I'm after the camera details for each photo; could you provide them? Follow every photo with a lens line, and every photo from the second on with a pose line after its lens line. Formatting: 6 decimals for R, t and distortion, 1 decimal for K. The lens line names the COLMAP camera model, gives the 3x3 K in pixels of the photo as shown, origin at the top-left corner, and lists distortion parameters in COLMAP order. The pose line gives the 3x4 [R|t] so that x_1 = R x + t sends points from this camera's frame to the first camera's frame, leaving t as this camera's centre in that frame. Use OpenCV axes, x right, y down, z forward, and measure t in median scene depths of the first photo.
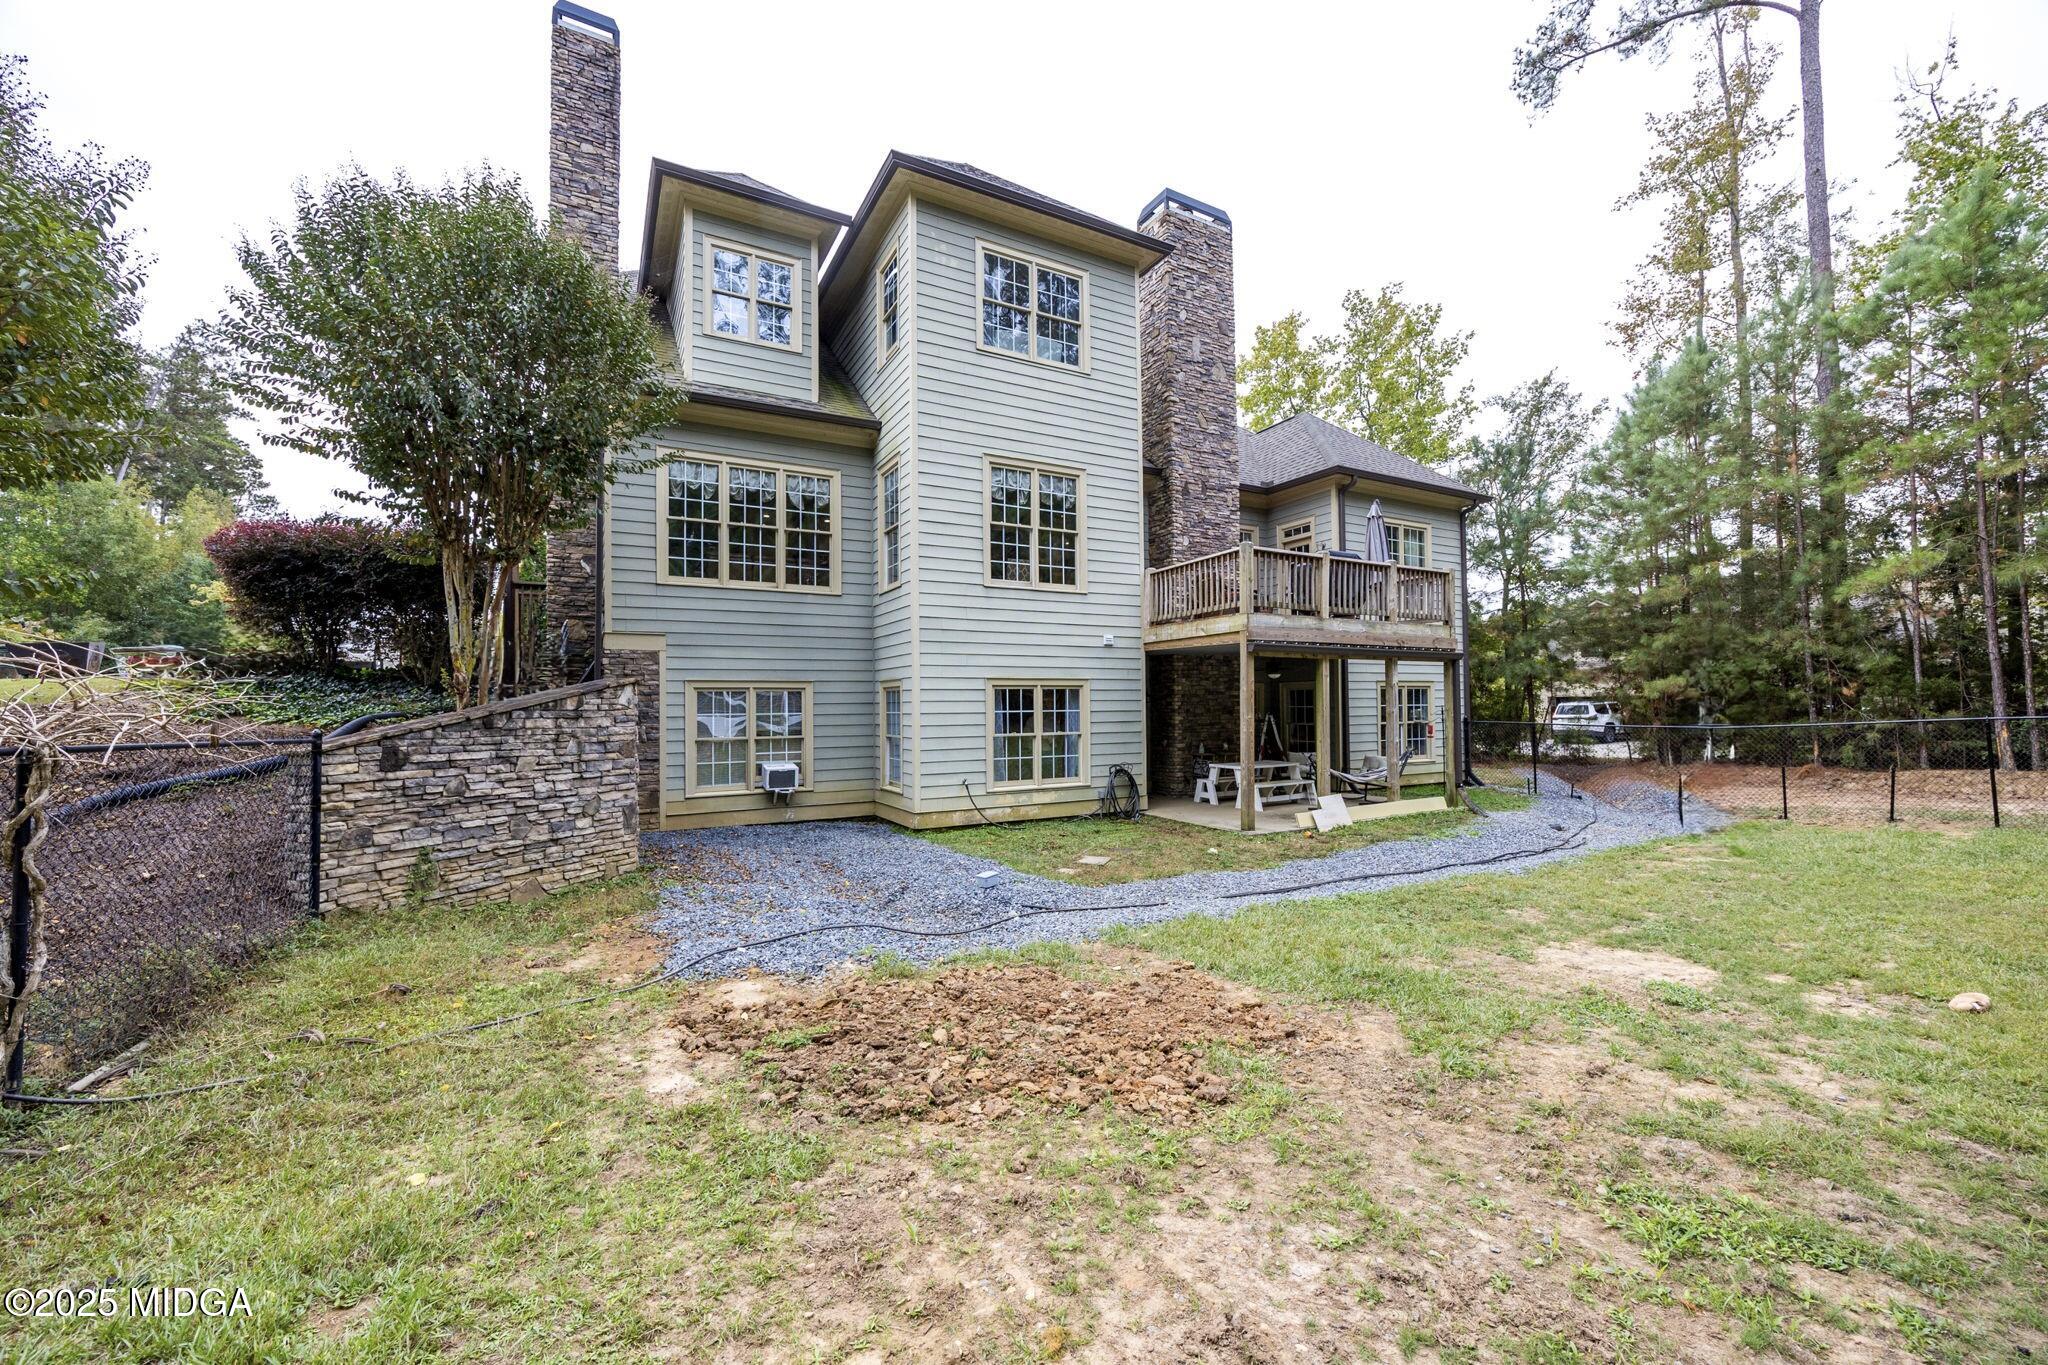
lens RADIAL K [[789.0, 0, 1019.8], [0, 789.0, 678.8], [0, 0, 1]] dist [0.000422, -0.000342]
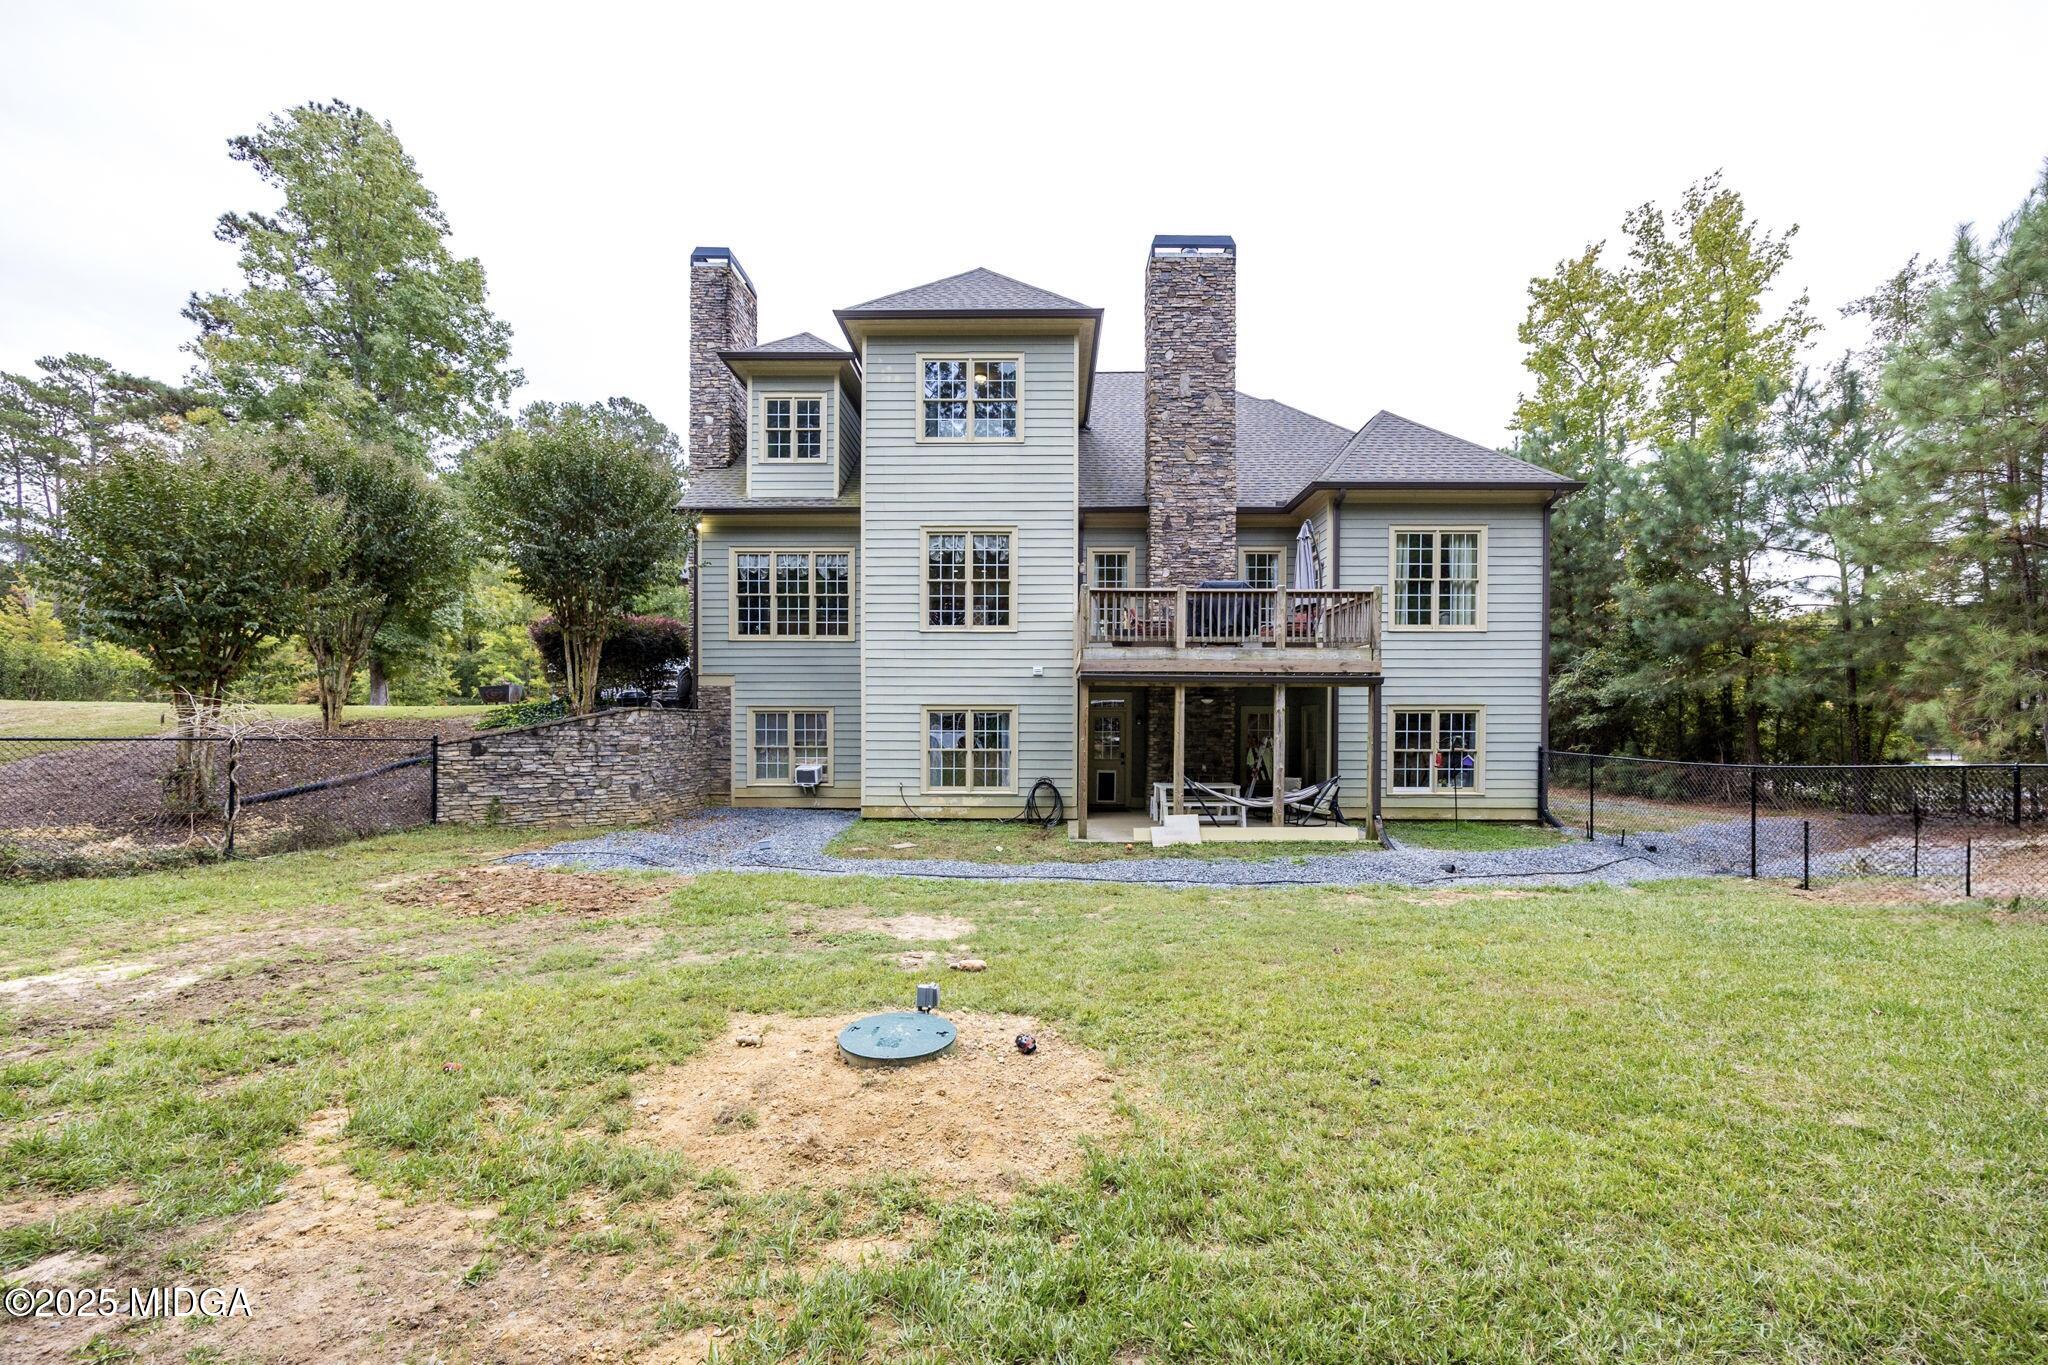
lens RADIAL K [[800.1, 0, 1024.1], [0, 800.1, 715.4], [0, 0, 1]] dist [0.007534, 0.000350]
pose [[0.872299, 0.007951, -0.488909, 0.699259], [0.005142, 0.999663, 0.025433, -0.014268], [0.488947, -0.024699, 0.871964, -0.040216]]
